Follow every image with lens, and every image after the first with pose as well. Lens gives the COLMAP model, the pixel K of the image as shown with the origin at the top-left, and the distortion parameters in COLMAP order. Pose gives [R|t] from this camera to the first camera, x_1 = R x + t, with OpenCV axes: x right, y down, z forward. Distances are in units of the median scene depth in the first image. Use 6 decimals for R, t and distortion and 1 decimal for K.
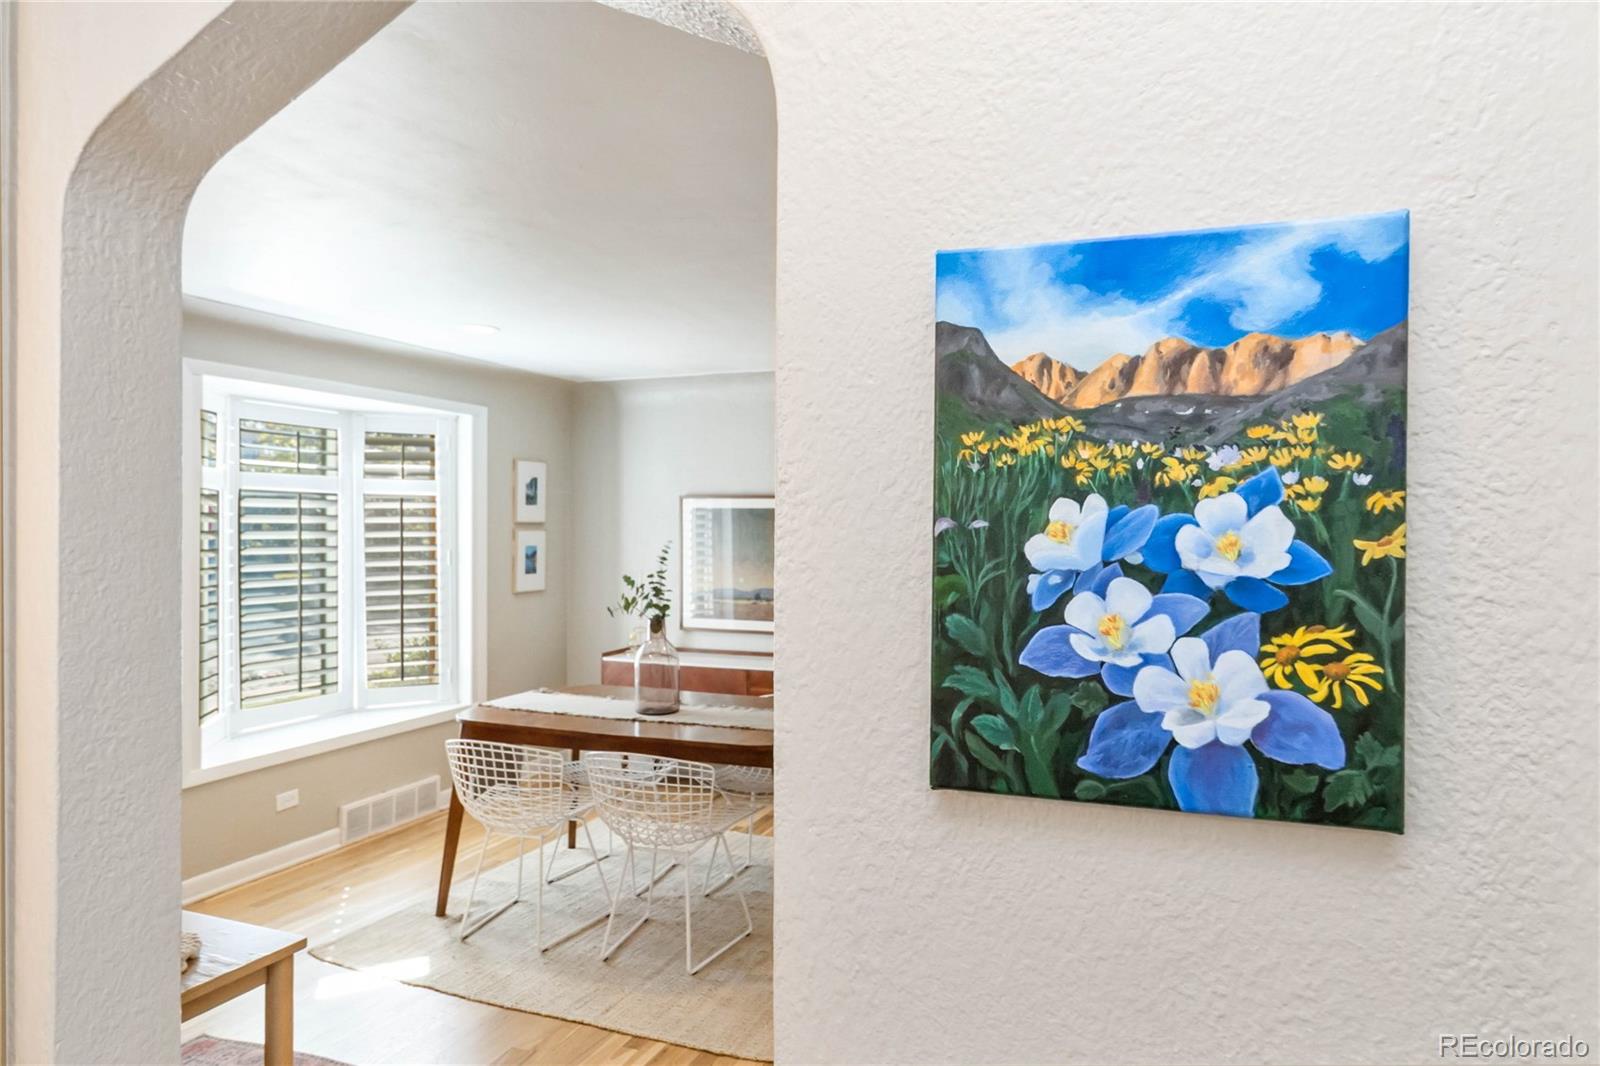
lens RADIAL K [[1029.1, 0, 803.4], [0, 1029.1, 526.6], [0, 0, 1]] dist [0.003719, 0.000149]
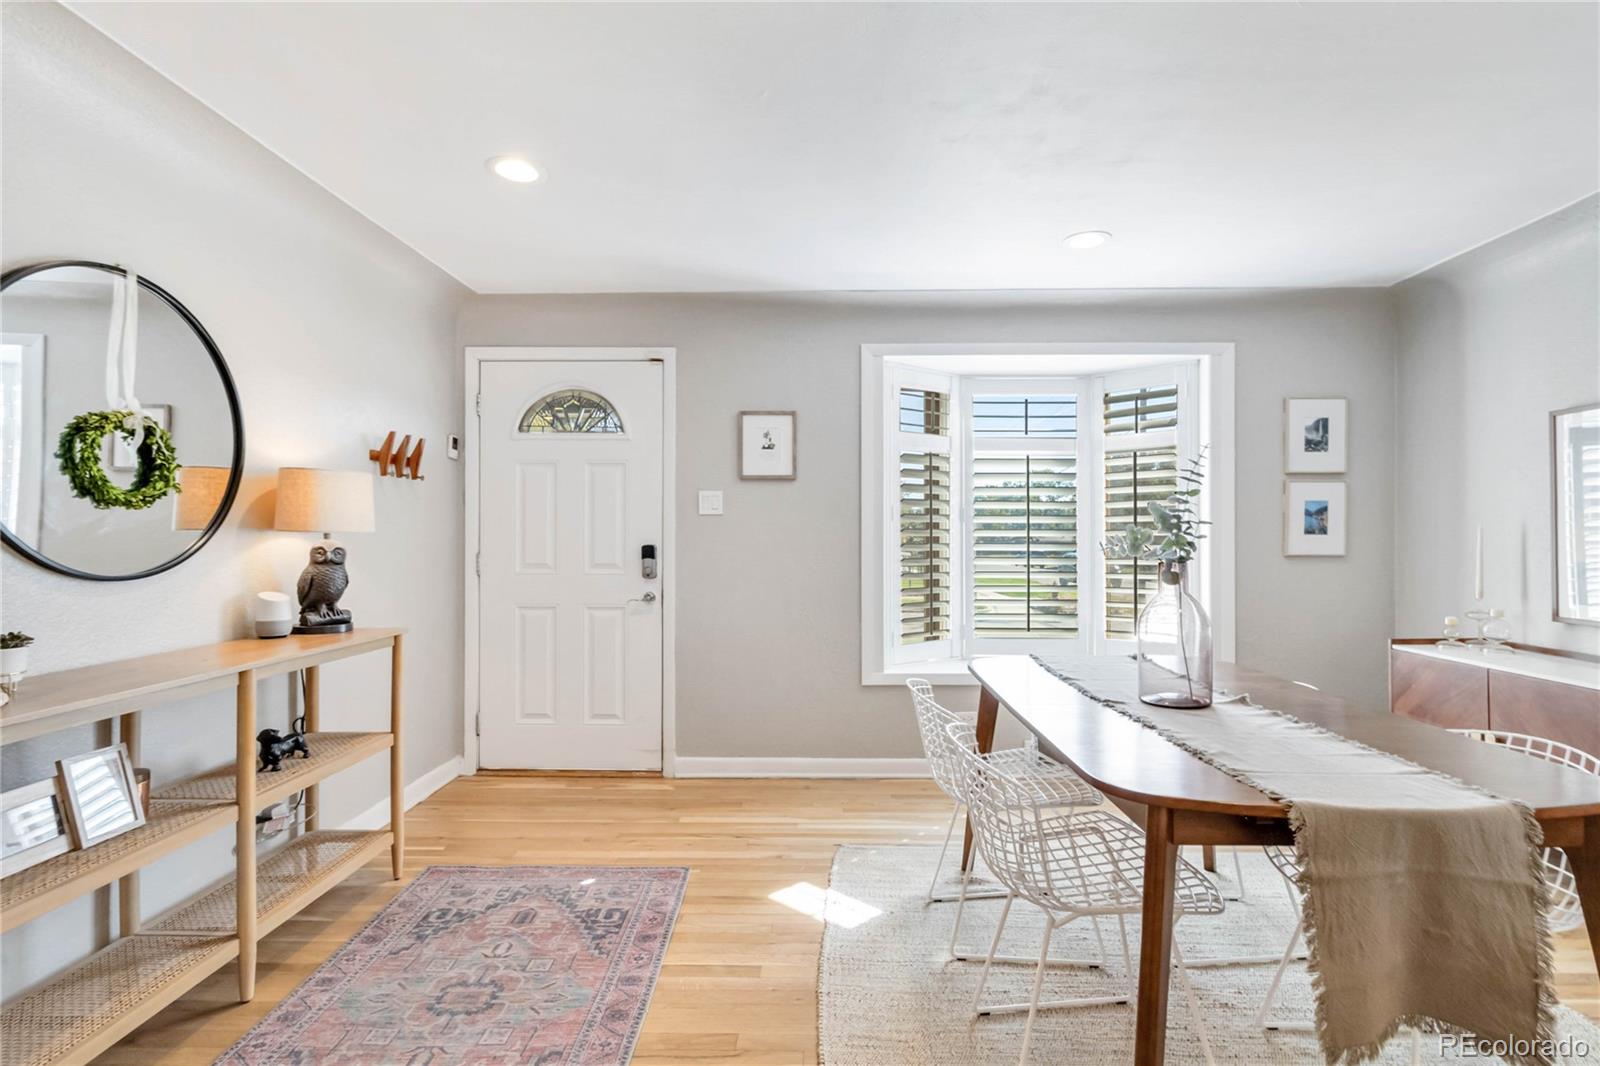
lens RADIAL K [[745.4, 0, 811.2], [0, 745.4, 534.4], [0, 0, 1]] dist [0.001169, -0.001130]
pose [[0.353517, -0.006075, -0.935408, 0.165300], [-0.001604, 0.999974, -0.007101, 0.054919], [0.935427, 0.004011, 0.353498, 0.441849]]
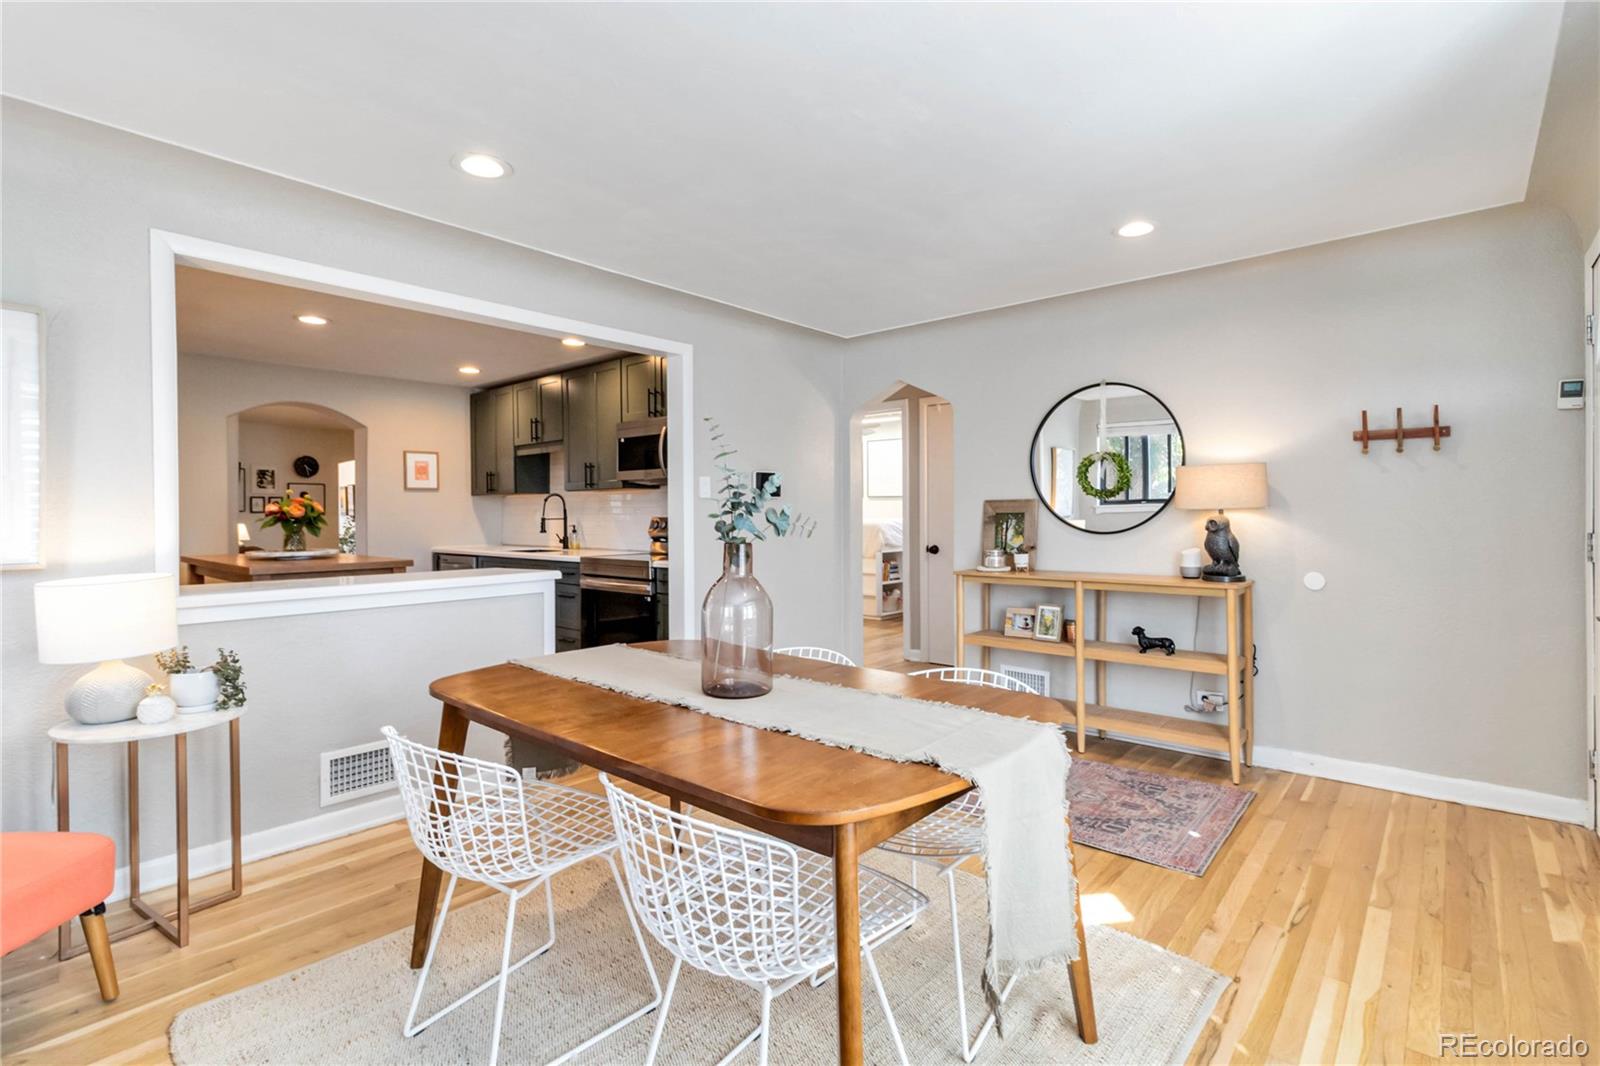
lens RADIAL K [[745.4, 0, 813.0], [0, 745.4, 523.4], [0, 0, 1]] dist [0.001169, -0.001130]
pose [[-0.946578, -0.004959, 0.322437, -0.241384], [0.001225, 0.999819, 0.018972, 0.050842], [-0.322473, 0.018353, -0.946401, 1.029556]]
